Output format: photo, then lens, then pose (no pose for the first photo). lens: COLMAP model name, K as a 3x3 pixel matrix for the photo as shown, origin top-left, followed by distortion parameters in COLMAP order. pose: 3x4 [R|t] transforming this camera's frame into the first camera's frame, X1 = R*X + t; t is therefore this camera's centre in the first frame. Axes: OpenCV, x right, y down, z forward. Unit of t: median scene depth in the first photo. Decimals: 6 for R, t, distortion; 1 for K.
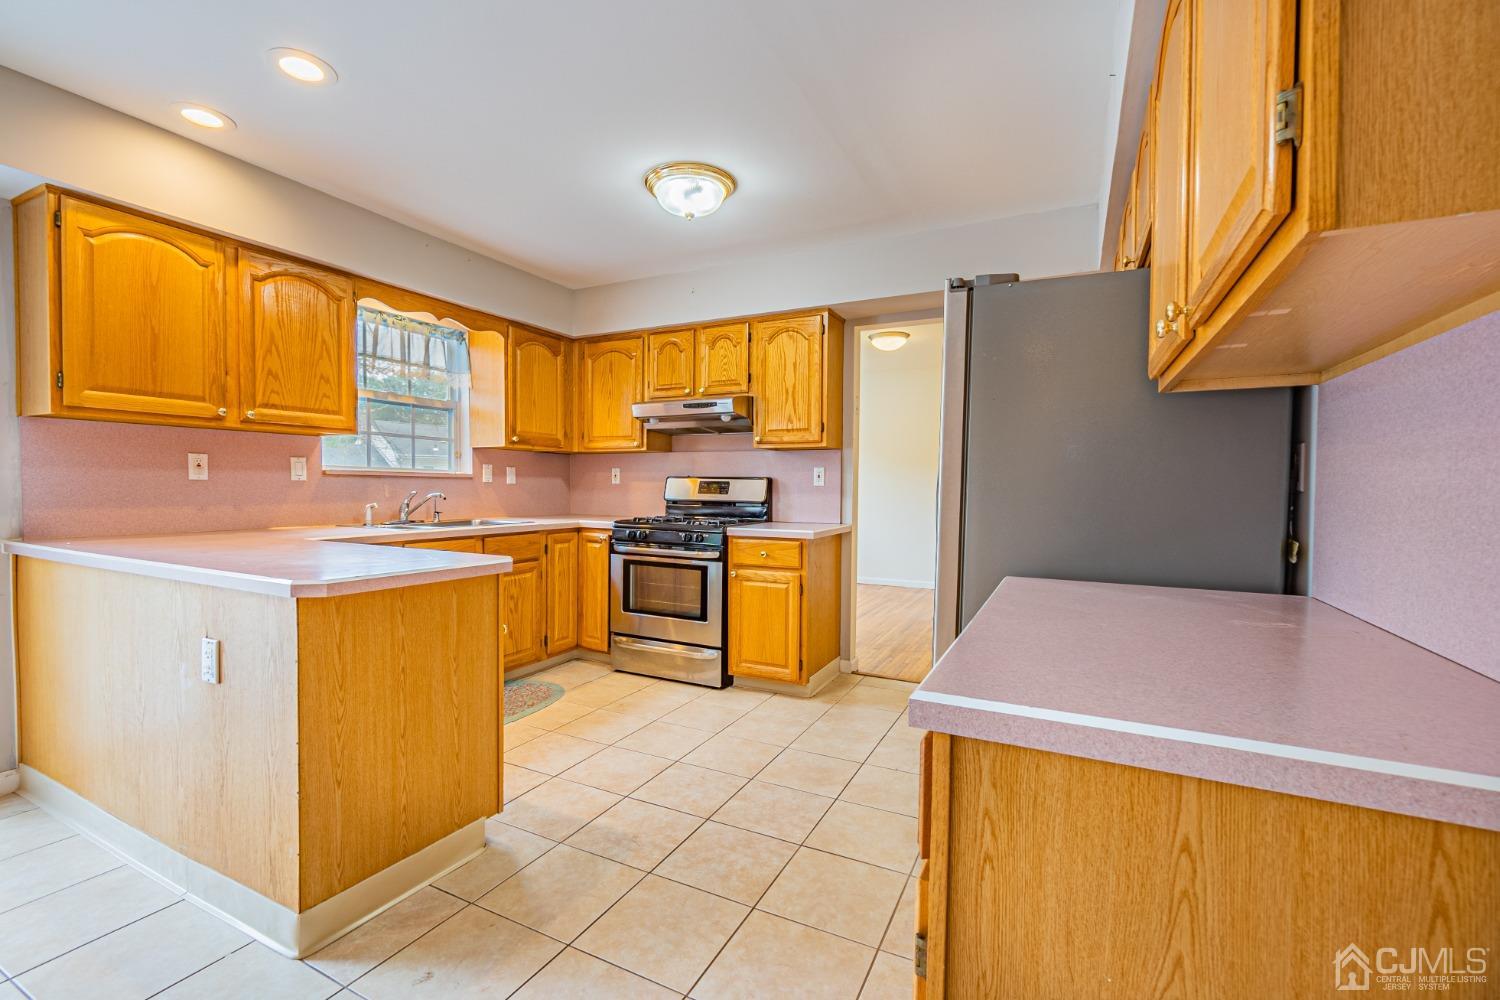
lens RADIAL K [[648.7, 0, 752.4], [0, 648.7, 502.5], [0, 0, 1]] dist [0.000411, 0.000147]
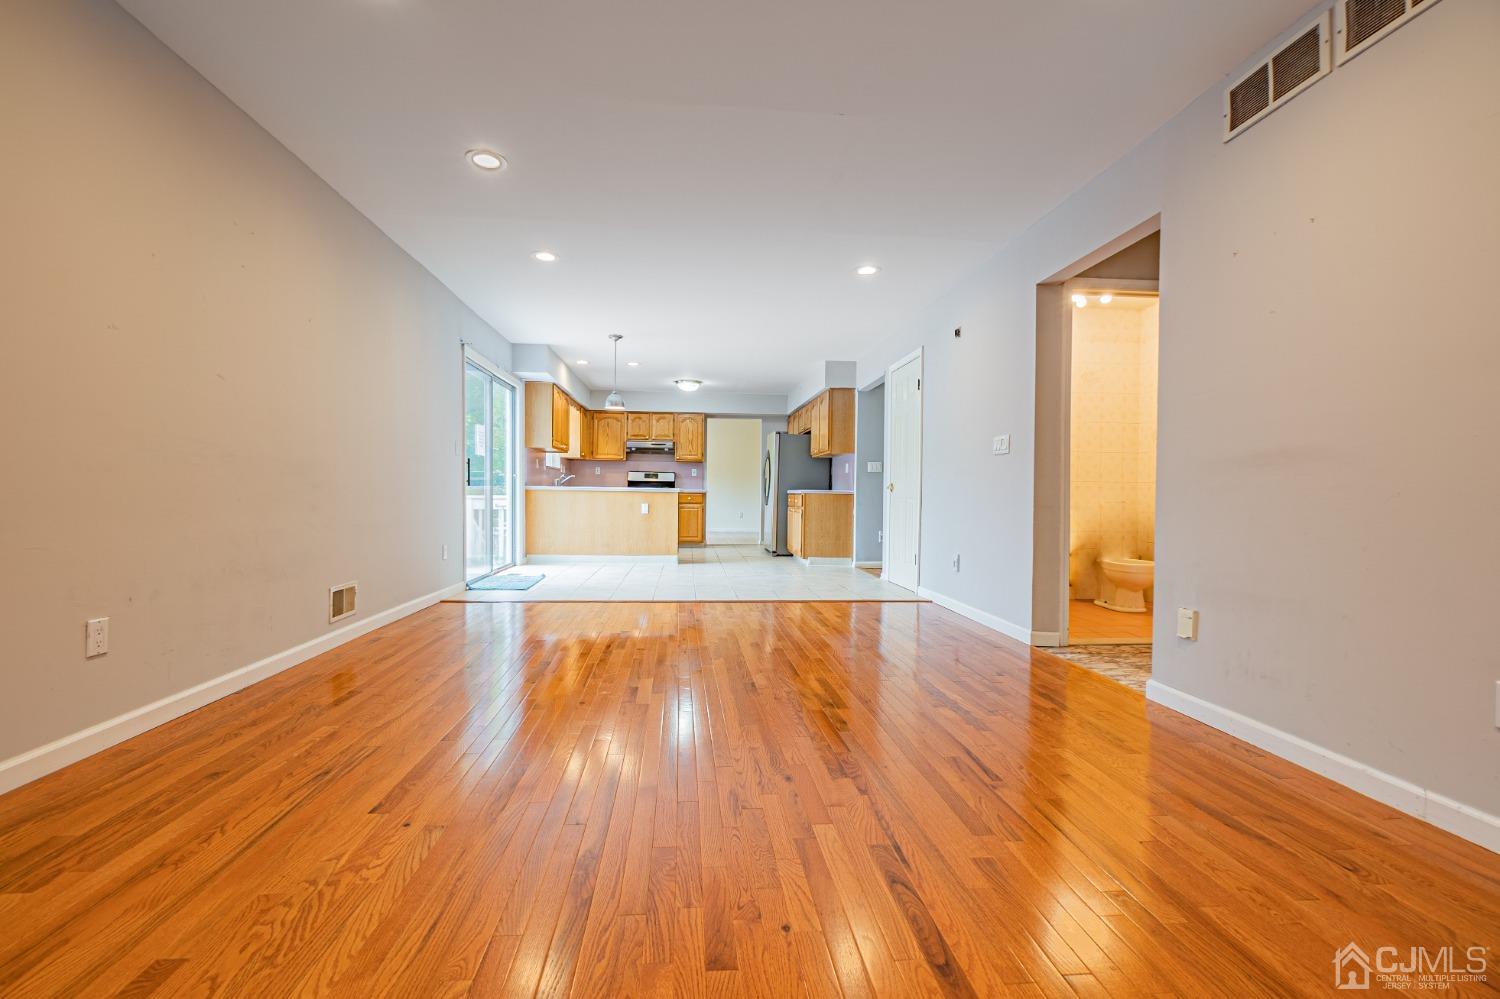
lens RADIAL K [[648.7, 0, 752.4], [0, 648.7, 502.0], [0, 0, 1]] dist [0.000411, 0.000147]
pose [[0.837683, -0.000311, 0.546156, -1.175109], [0.010234, 0.999833, -0.015128, 0.128058], [-0.546060, 0.018262, 0.837547, -1.397898]]
